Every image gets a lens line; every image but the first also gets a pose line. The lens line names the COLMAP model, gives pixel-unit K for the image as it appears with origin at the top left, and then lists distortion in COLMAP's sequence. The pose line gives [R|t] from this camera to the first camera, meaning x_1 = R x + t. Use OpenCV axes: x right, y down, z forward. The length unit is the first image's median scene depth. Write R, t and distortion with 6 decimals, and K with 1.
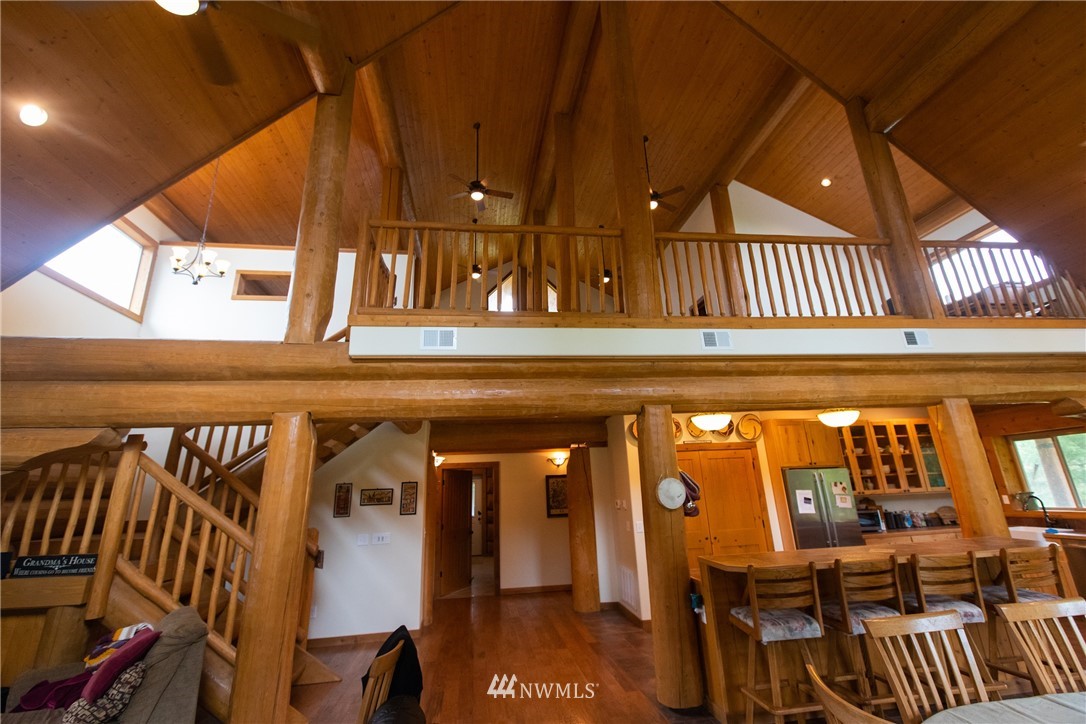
lens RADIAL K [[499.1, 0, 548.4], [0, 499.1, 323.5], [0, 0, 1]] dist [0.005323, -0.002955]
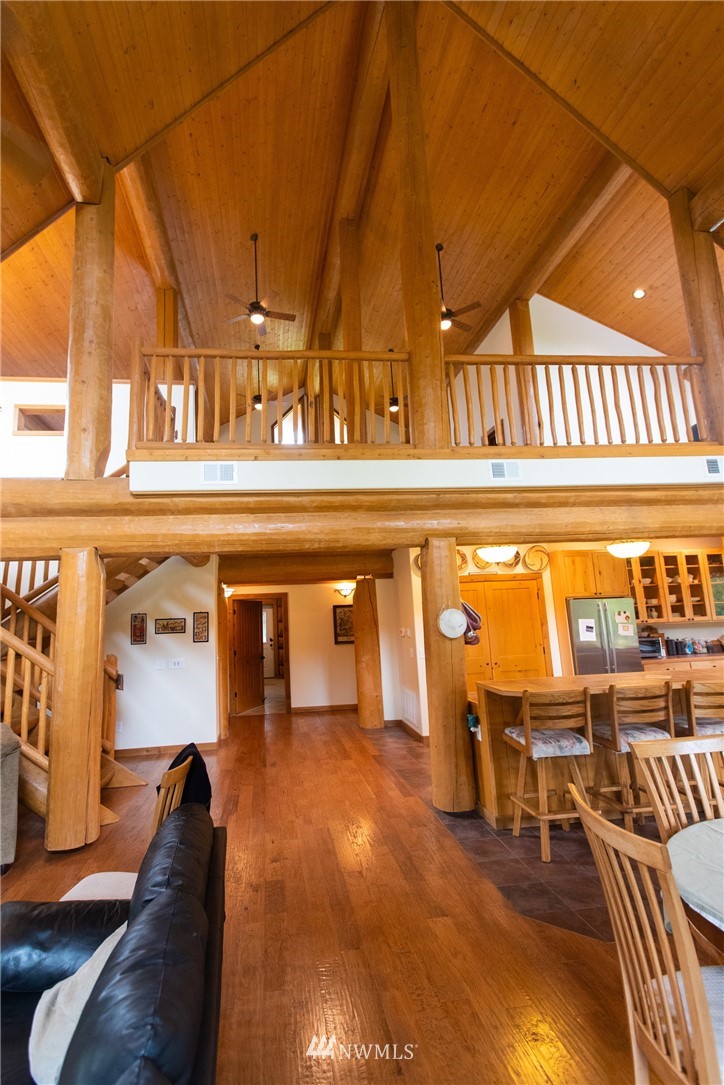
lens RADIAL K [[498.6, 0, 320.9], [0, 498.6, 542.0], [0, 0, 1]] dist [0.005323, -0.002955]
pose [[0.999263, -0.007017, -0.037744, 0.014567], [0.013370, 0.985212, 0.170815, -0.000883], [0.035987, -0.171193, 0.984580, 0.013228]]
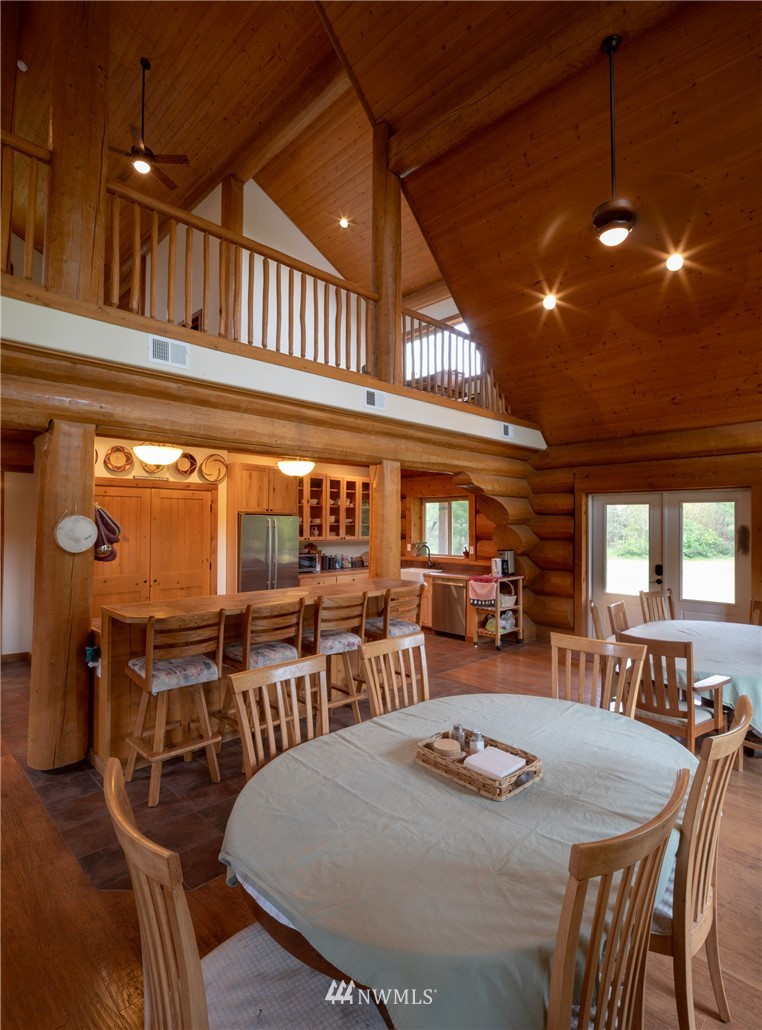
lens RADIAL K [[509.8, 0, 374.4], [0, 509.8, 513.5], [0, 0, 1]] dist [0.000861, -0.000593]
pose [[0.810004, 0.057717, 0.583577, 0.132031], [-0.220879, 0.951884, 0.212437, 0.029342], [-0.543236, -0.300975, 0.783779, 0.105641]]
